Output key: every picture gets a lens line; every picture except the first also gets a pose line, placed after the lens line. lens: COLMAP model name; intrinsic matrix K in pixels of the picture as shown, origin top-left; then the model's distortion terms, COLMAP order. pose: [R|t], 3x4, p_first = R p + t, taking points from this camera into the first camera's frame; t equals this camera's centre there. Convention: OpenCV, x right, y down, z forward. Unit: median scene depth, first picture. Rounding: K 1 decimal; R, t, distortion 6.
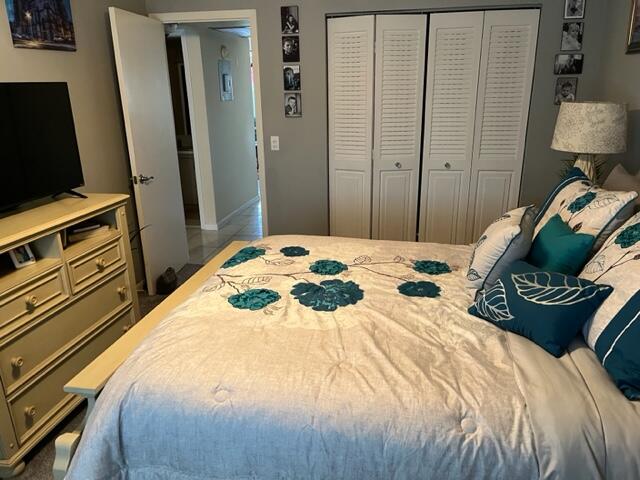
lens RADIAL K [[485.8, 0, 320.0], [0, 485.8, 240.0], [0, 0, 1]] dist [0.086184, -0.103018]
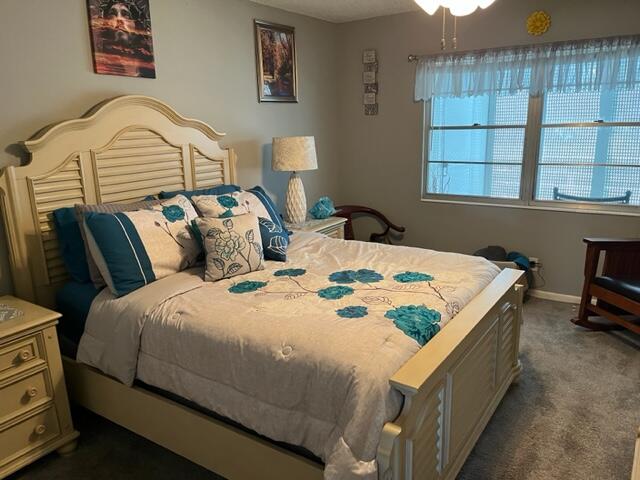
lens RADIAL K [[485.8, 0, 320.0], [0, 485.8, 240.0], [0, 0, 1]] dist [0.086184, -0.103018]
pose [[-0.909115, -0.048008, 0.413770, -0.397722], [0.176660, 0.855140, 0.487367, -0.579717], [-0.377229, 0.516169, -0.768940, 1.840014]]
